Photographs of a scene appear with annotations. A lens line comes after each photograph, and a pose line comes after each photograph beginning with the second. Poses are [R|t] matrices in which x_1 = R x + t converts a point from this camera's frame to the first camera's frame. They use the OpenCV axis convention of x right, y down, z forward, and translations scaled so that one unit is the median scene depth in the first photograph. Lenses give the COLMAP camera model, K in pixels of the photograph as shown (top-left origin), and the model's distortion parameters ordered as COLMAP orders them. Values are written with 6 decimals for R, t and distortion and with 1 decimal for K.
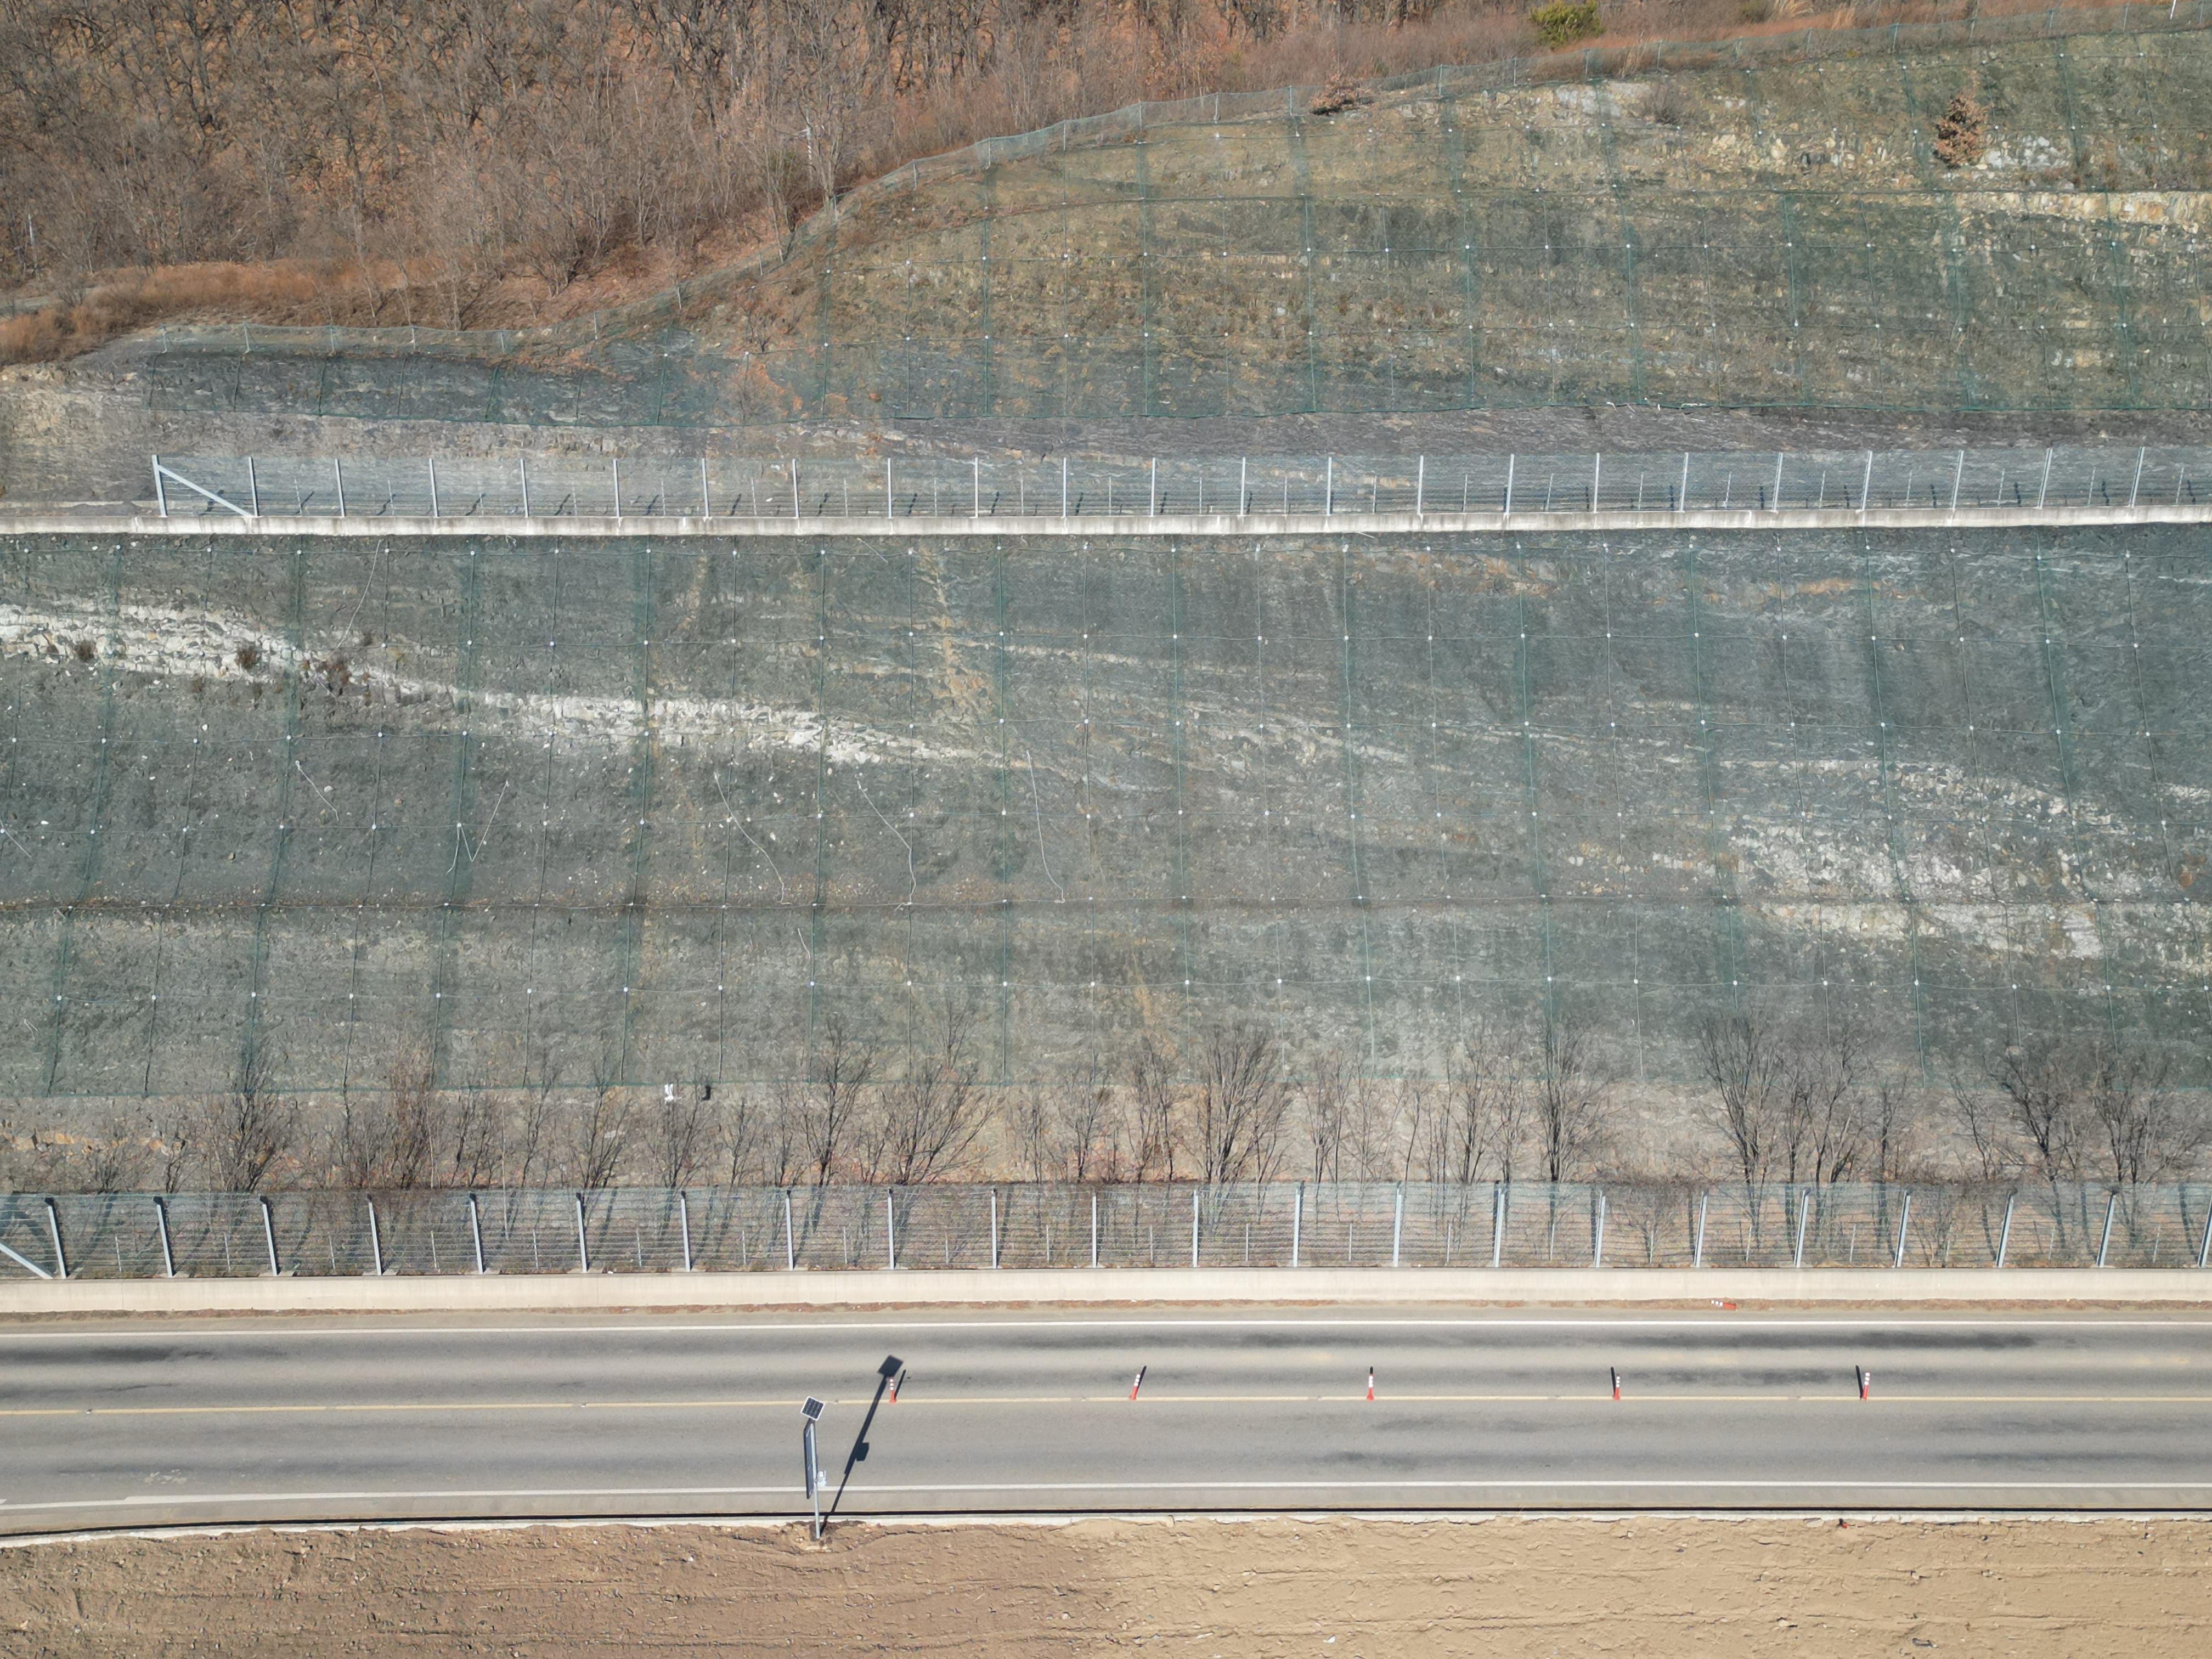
lens RADIAL K [[2101.7, 0, 1108.2], [0, 2101.7, 825.0], [0, 0, 1]] dist [0.148992, -0.304824]
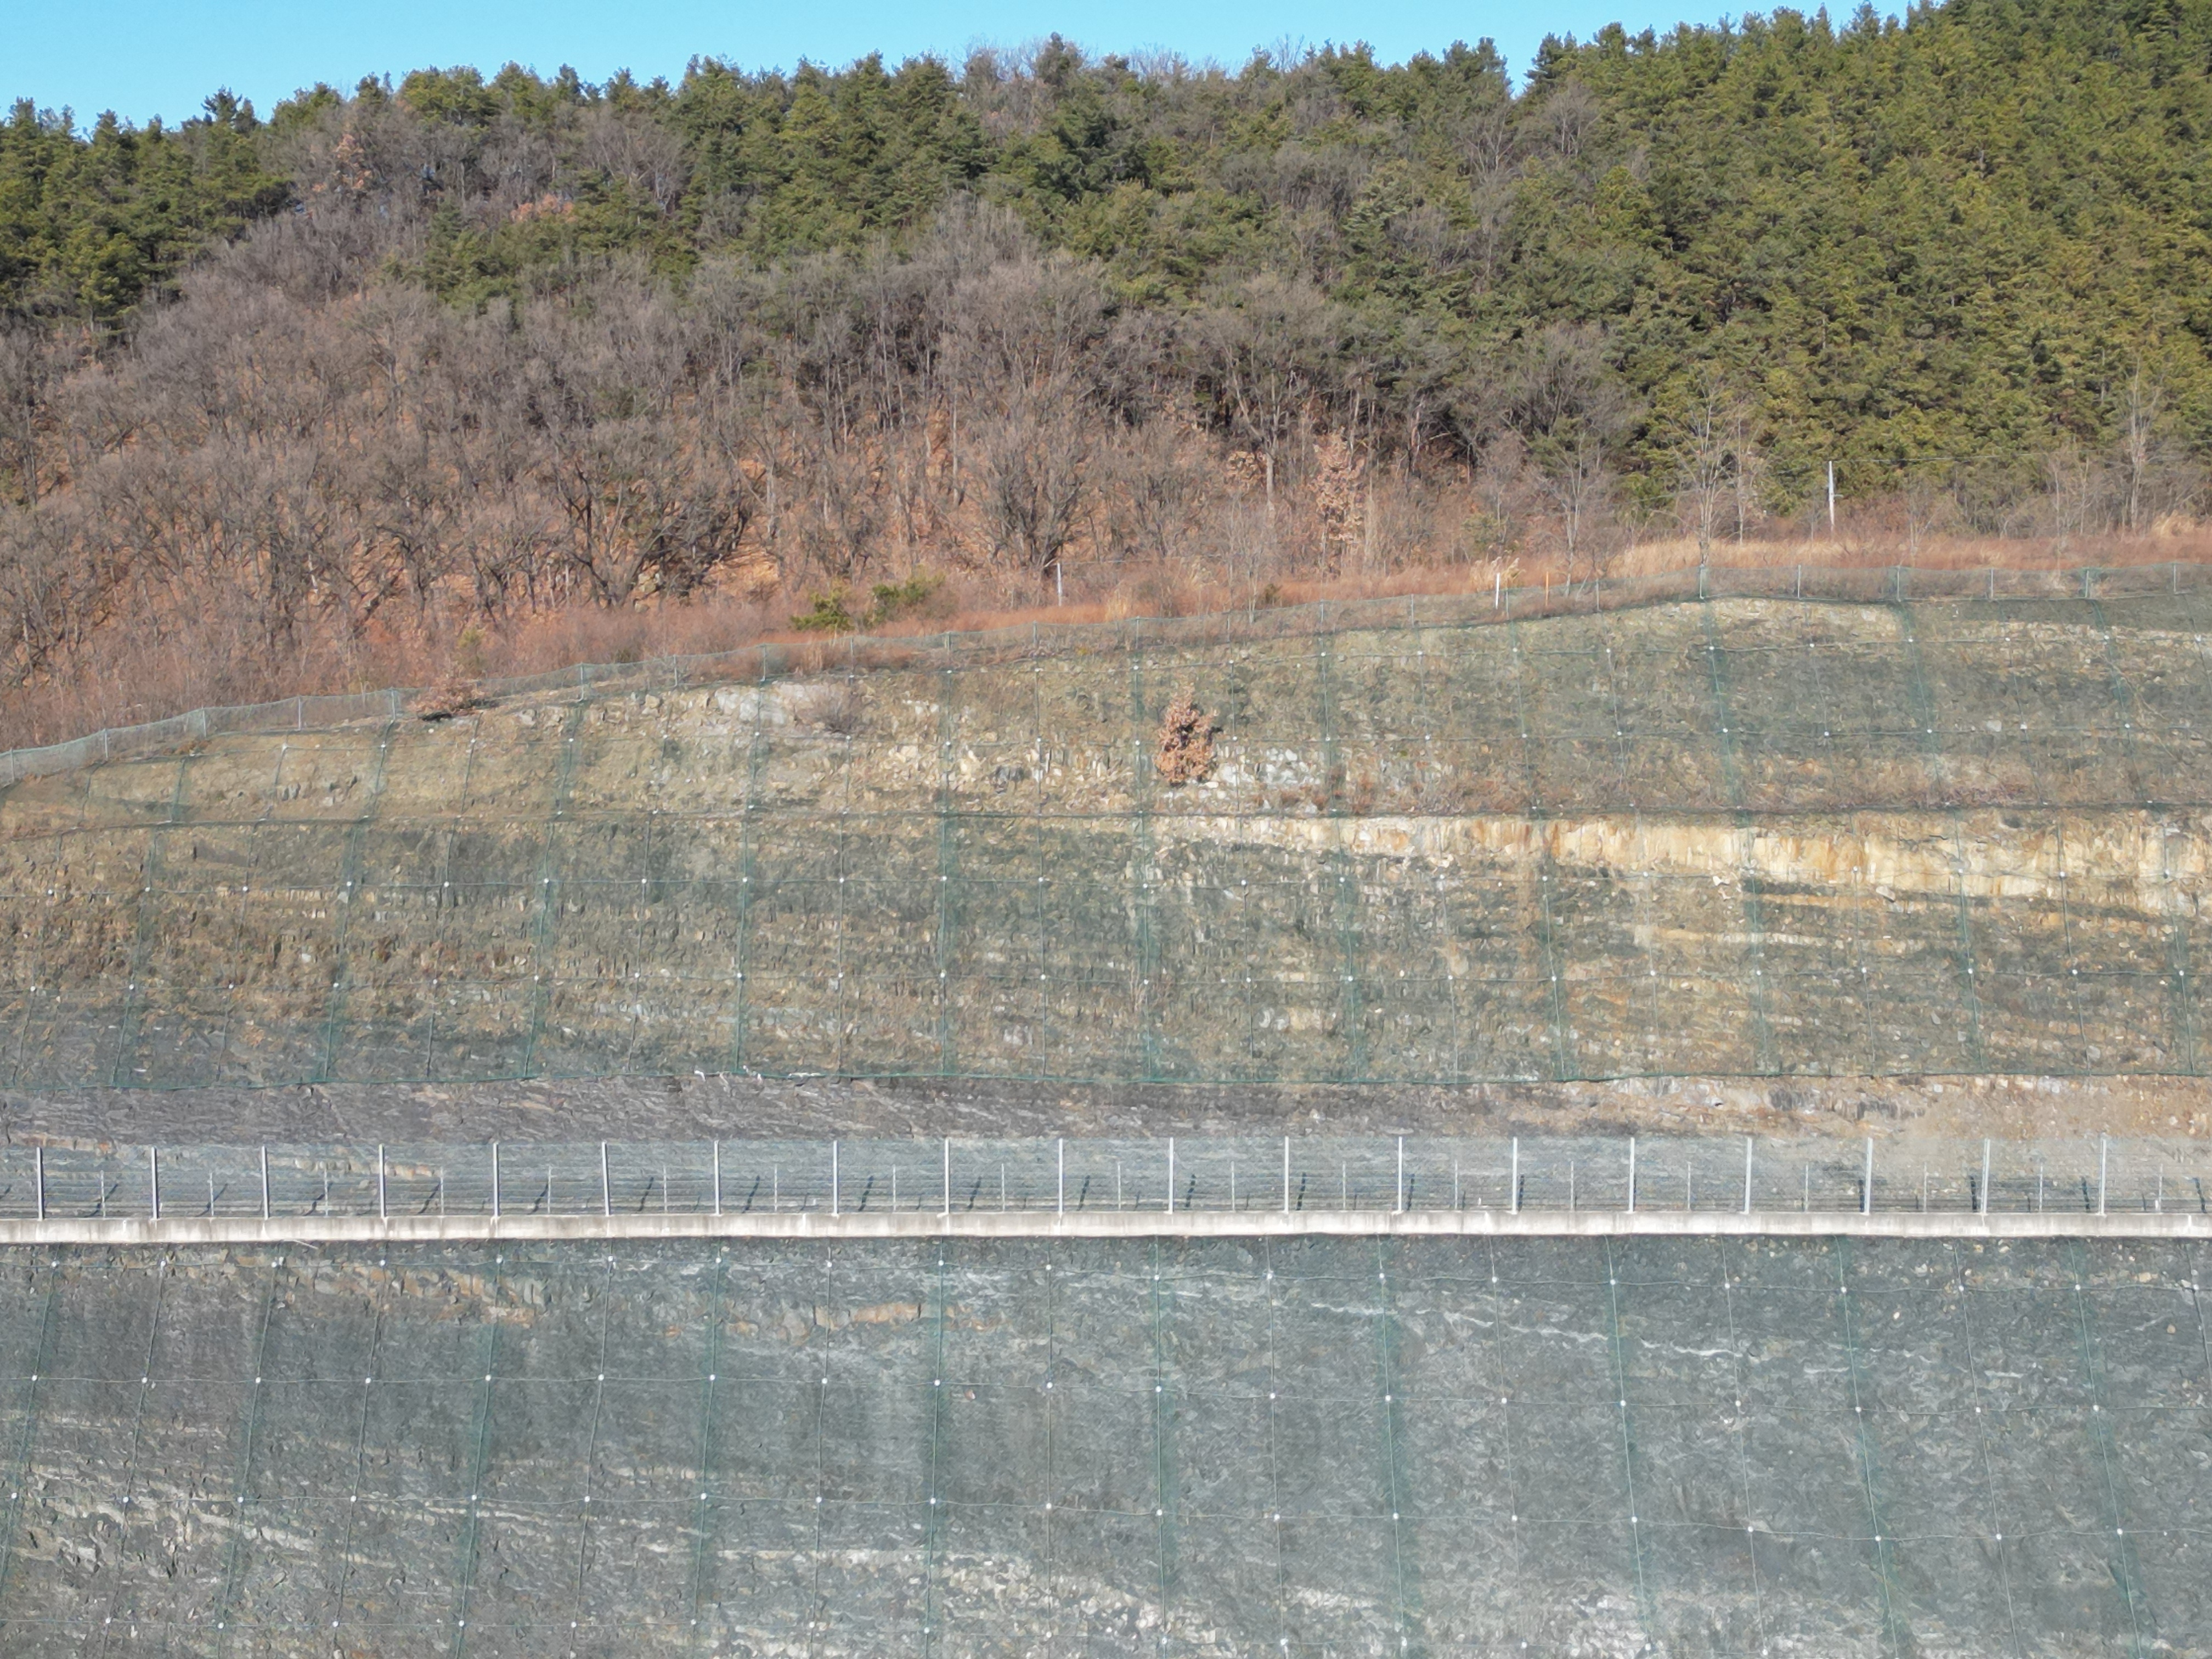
lens RADIAL K [[2771.9, 0, 1100.6], [0, 2771.9, 815.3], [0, 0, 1]] dist [0.188732, -0.509539]
pose [[0.998642, -0.004425, -0.051918, 0.470008], [-0.008695, 0.968265, -0.249775, -0.034365], [0.051376, 0.249888, 0.966911, -0.026510]]
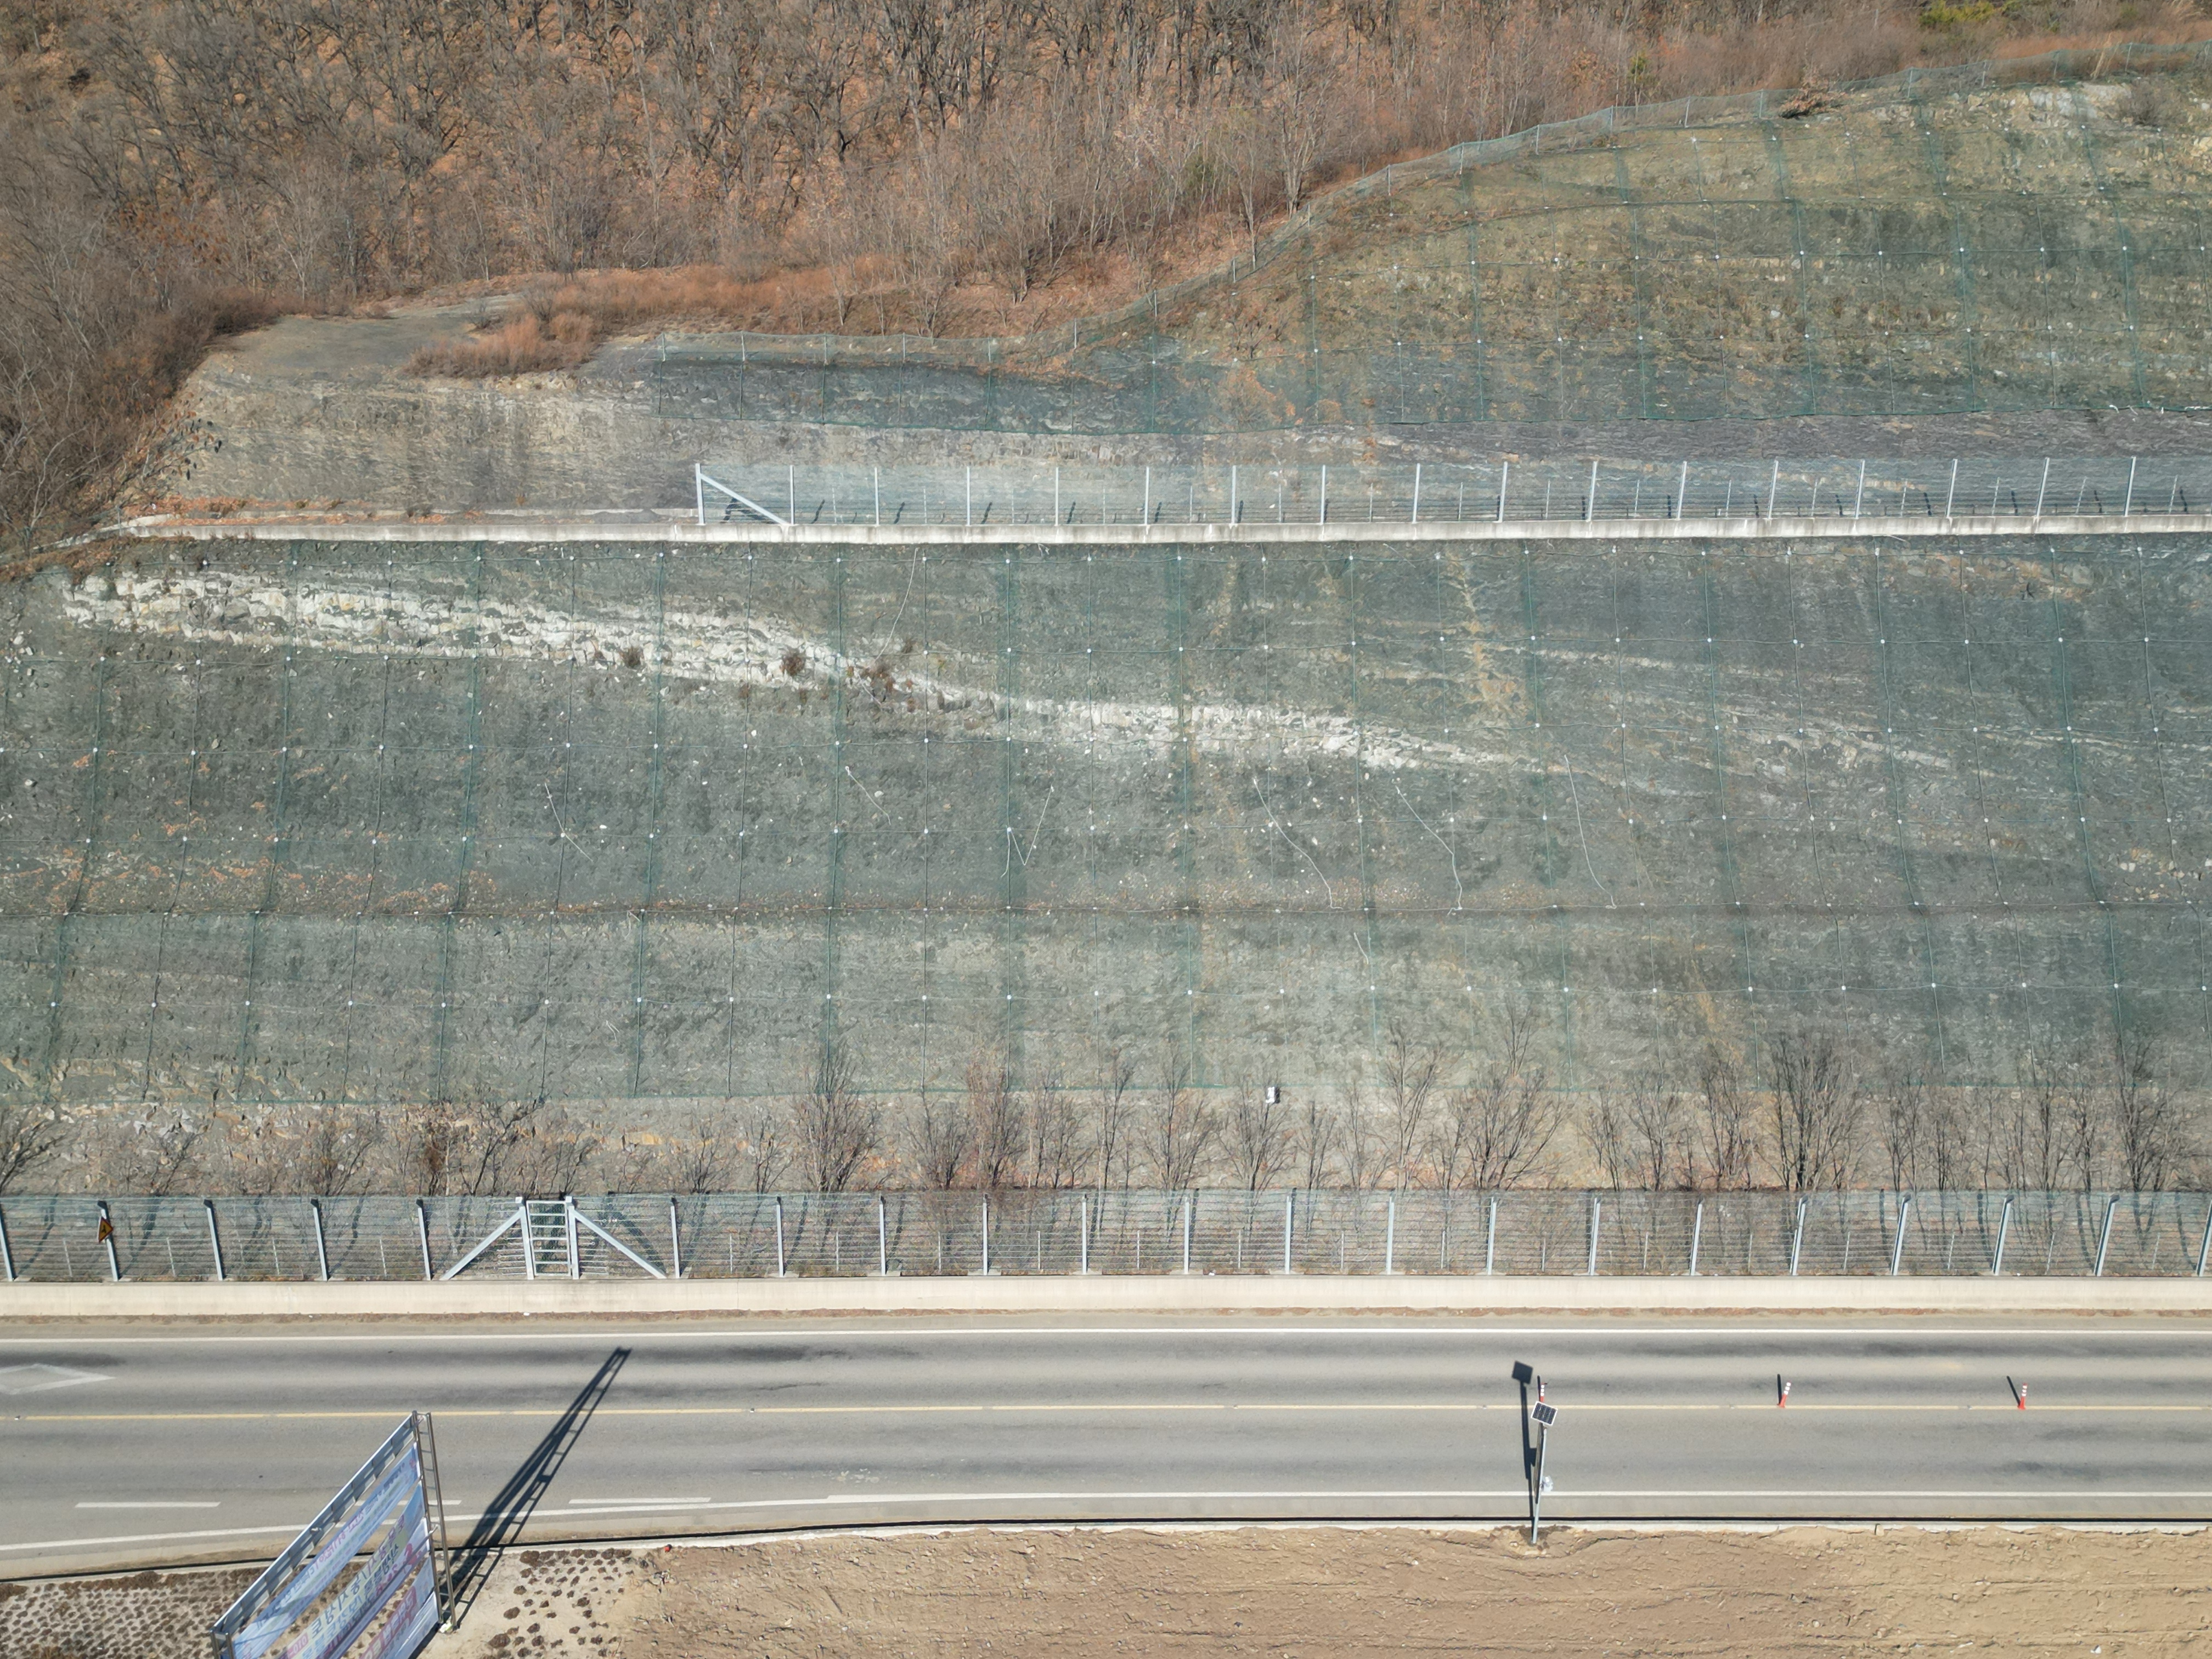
lens RADIAL K [[2096.6, 0, 1106.0], [0, 2096.6, 829.5], [0, 0, 1]] dist [0.107440, -0.140573]
pose [[0.999999, 0.000973, 0.000559, -0.250835], [-0.000974, 0.999996, 0.002602, -0.002625], [-0.000556, -0.002603, 0.999996, 0.001056]]
